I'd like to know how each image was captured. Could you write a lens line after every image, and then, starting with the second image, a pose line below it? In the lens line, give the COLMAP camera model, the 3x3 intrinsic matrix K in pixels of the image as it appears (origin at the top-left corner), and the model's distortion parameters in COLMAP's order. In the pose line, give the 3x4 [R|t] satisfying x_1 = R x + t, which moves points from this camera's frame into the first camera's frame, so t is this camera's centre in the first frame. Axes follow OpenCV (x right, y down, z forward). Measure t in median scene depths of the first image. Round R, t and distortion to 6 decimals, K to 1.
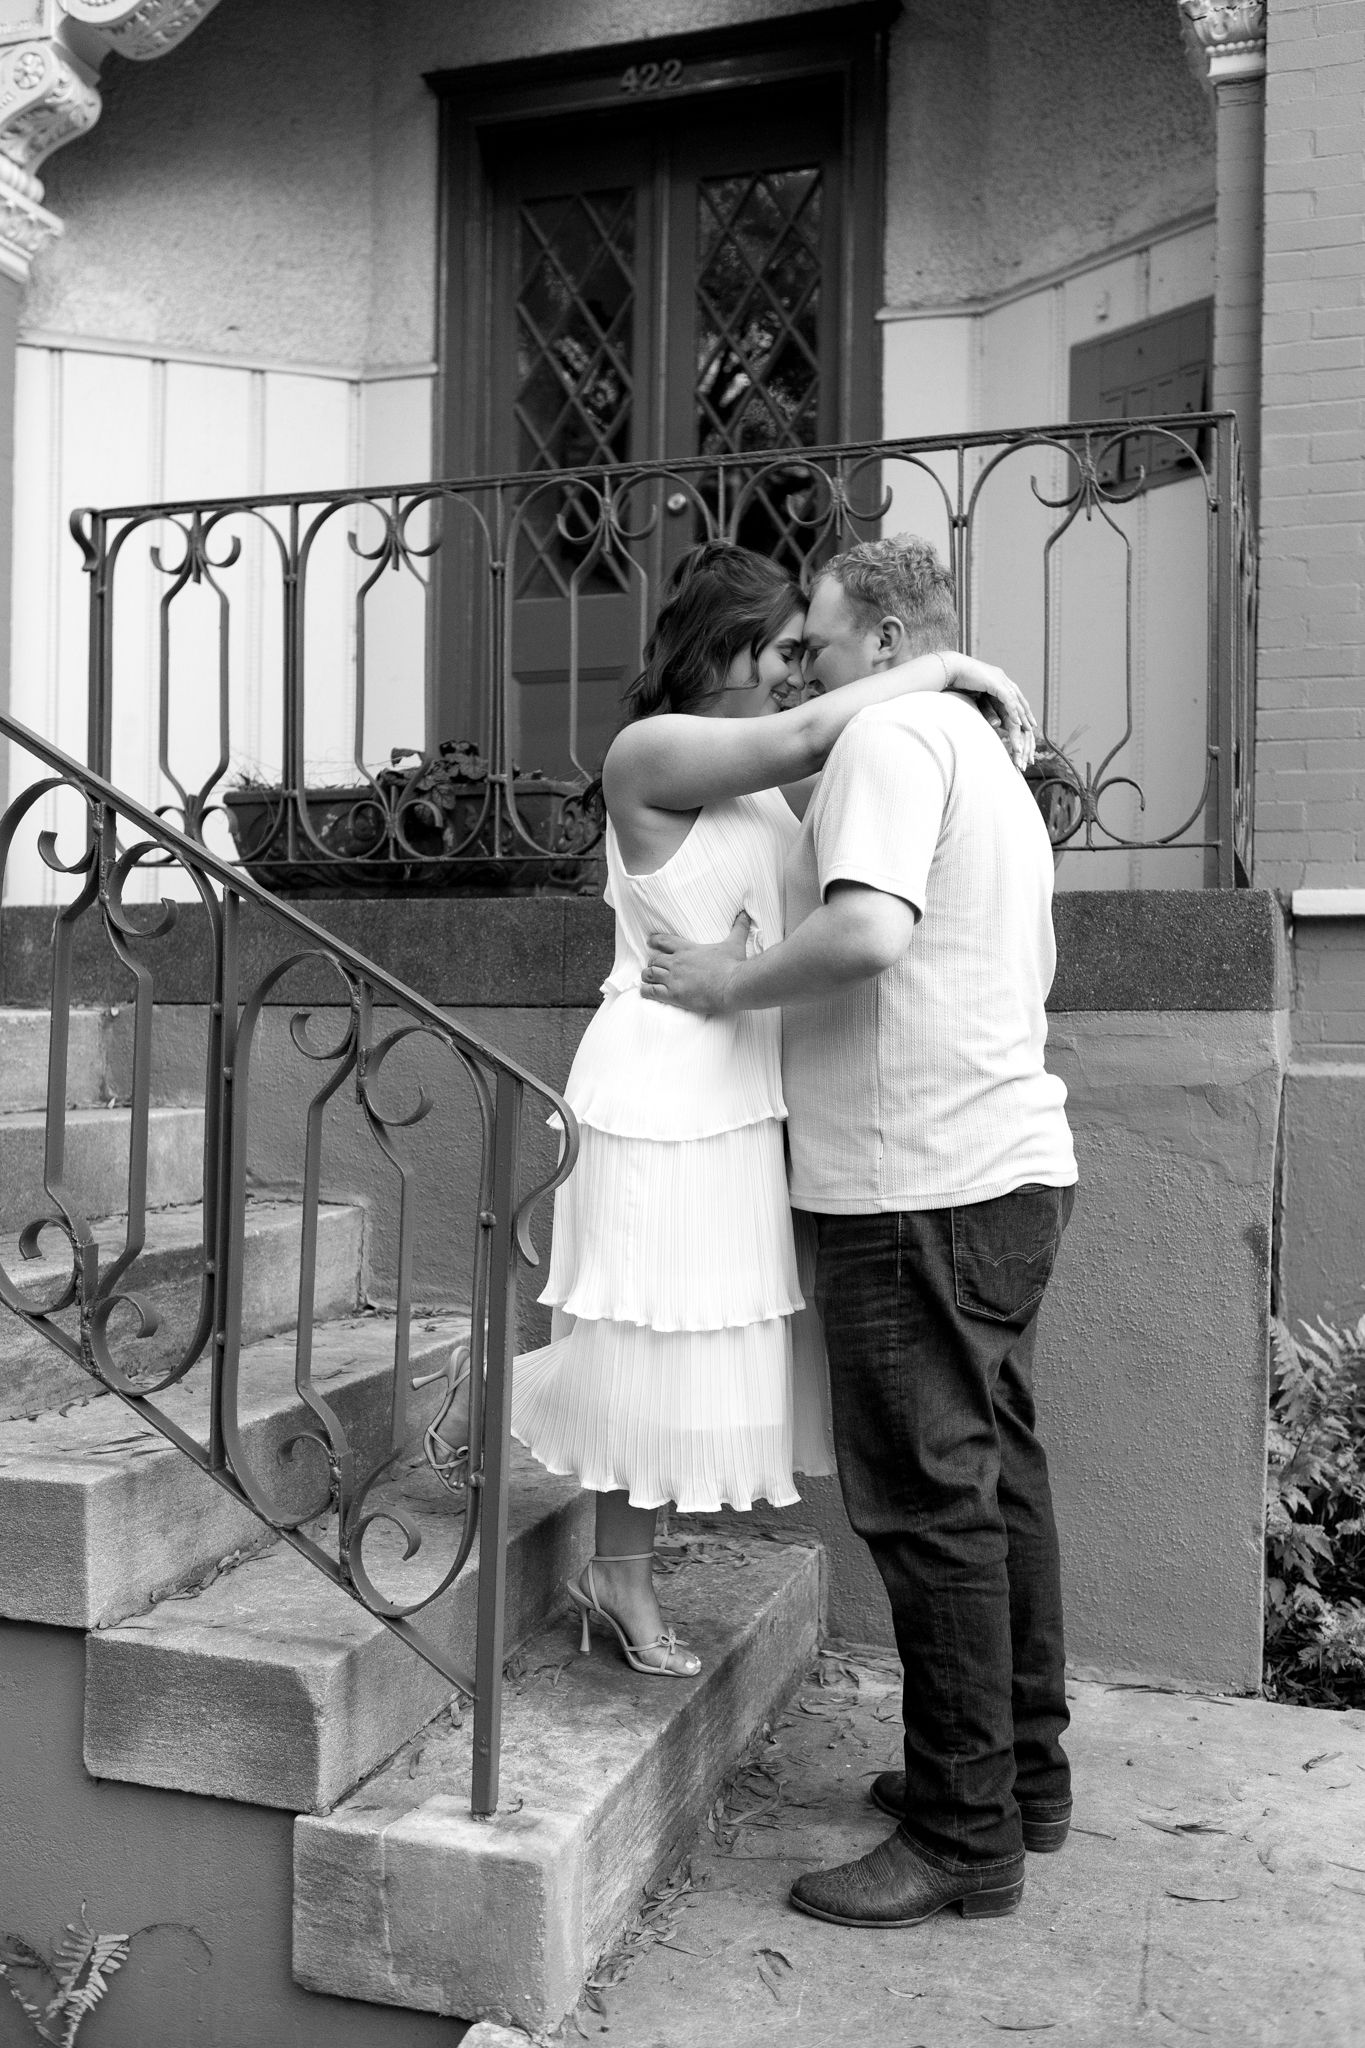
lens RADIAL K [[1919.7, 0, 668.8], [0, 1919.7, 1018.2], [0, 0, 1]] dist [0.004250, 0.000000]
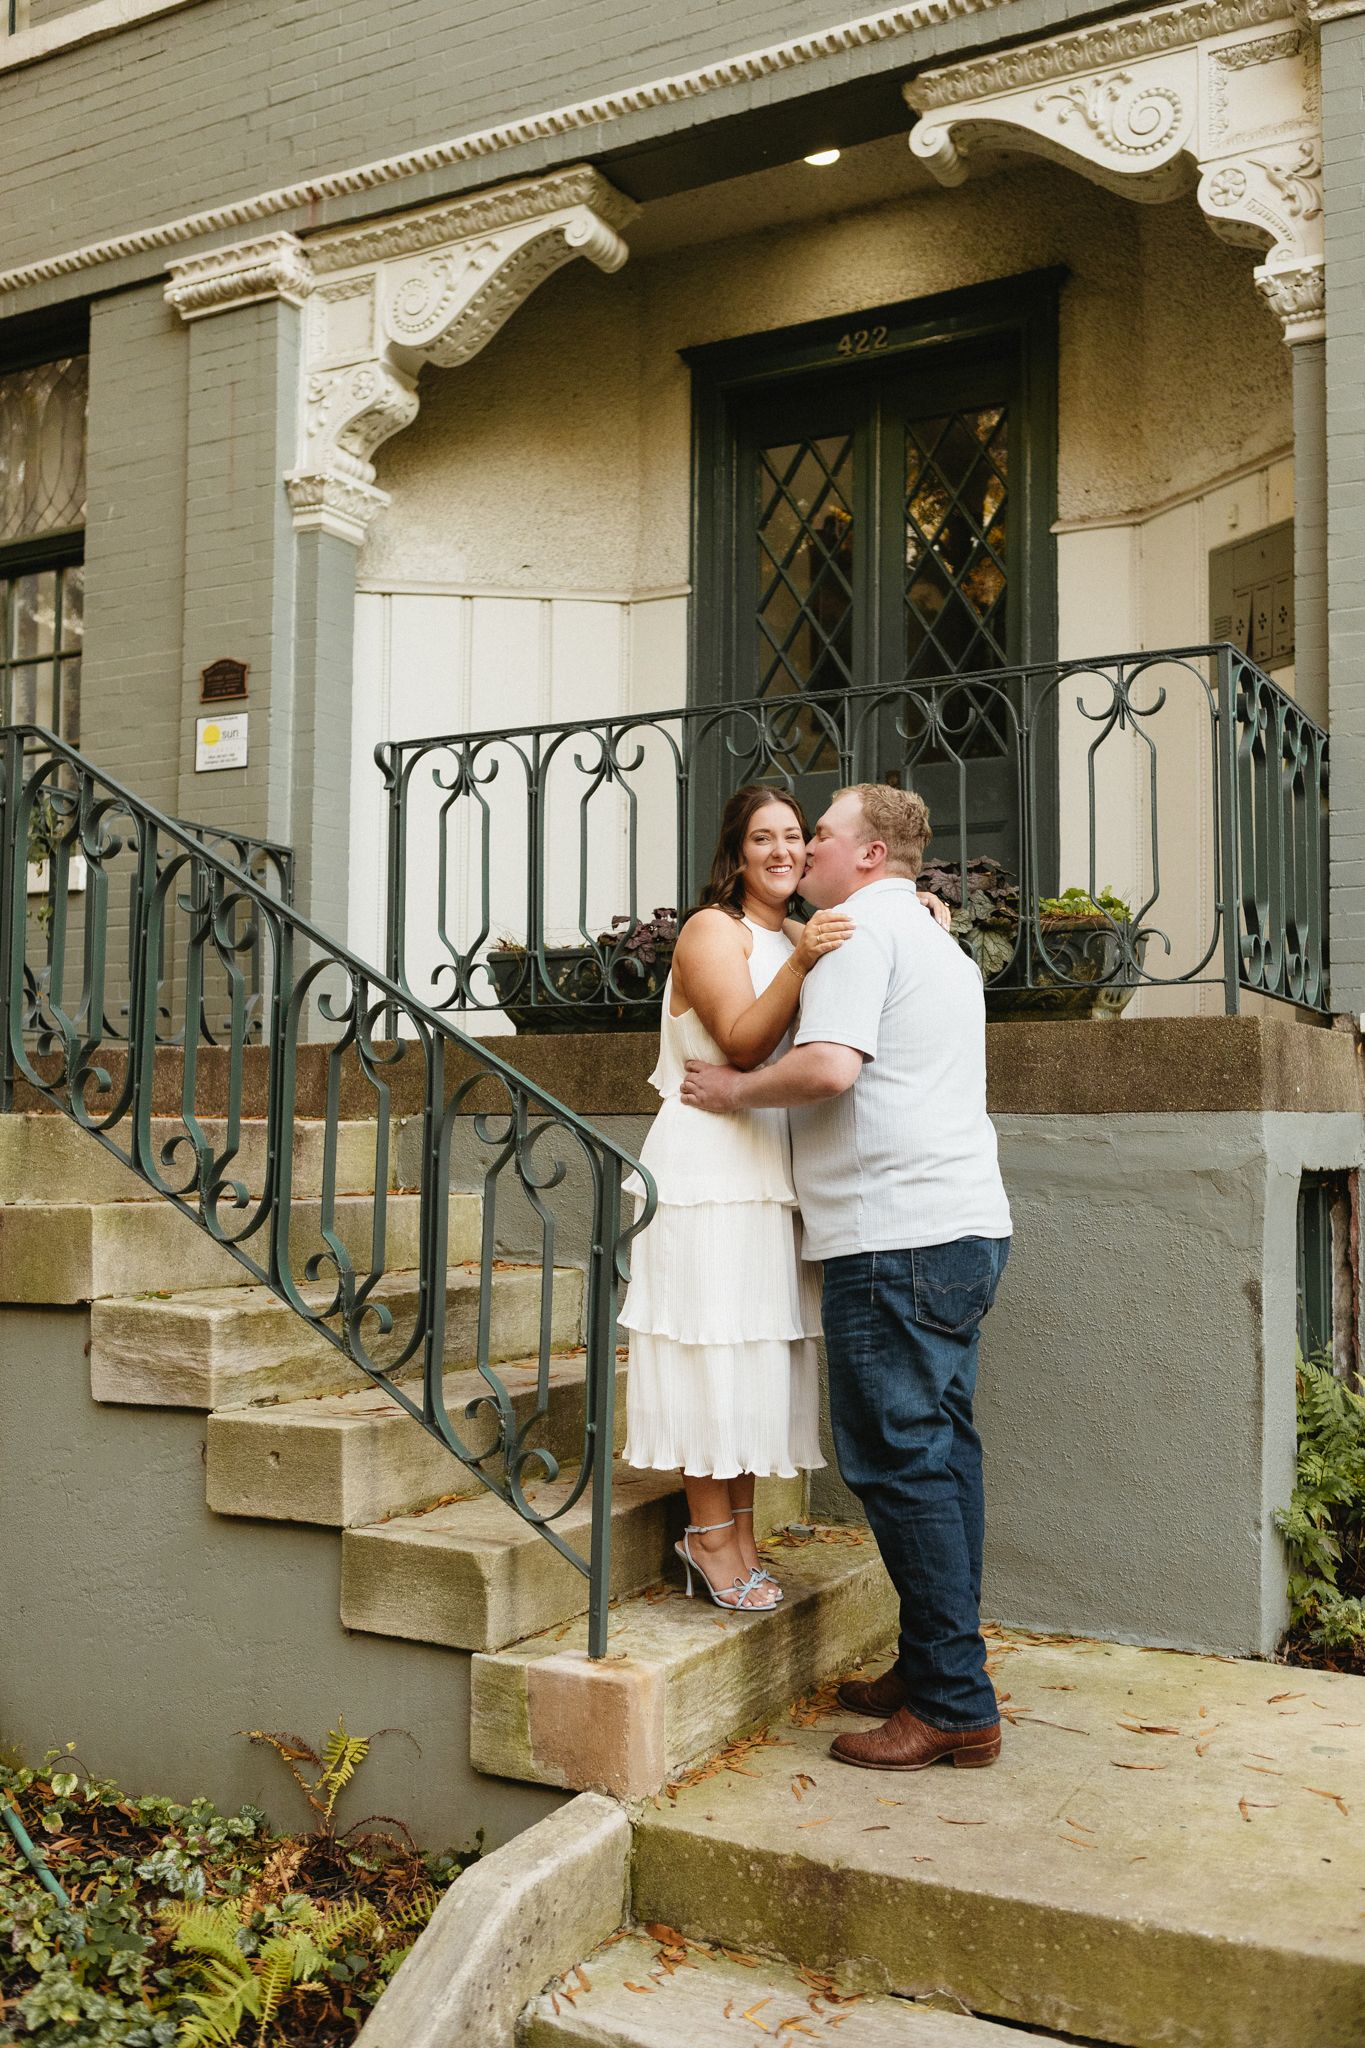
lens RADIAL K [[1924.0, 0, 689.1], [0, 1924.0, 1032.3], [0, 0, 1]] dist [0.006371, 0.000000]
pose [[0.983778, -0.016429, -0.178639, 0.162414], [0.006102, 0.998286, -0.058204, 0.015426], [0.179289, 0.056170, 0.982192, -0.305473]]
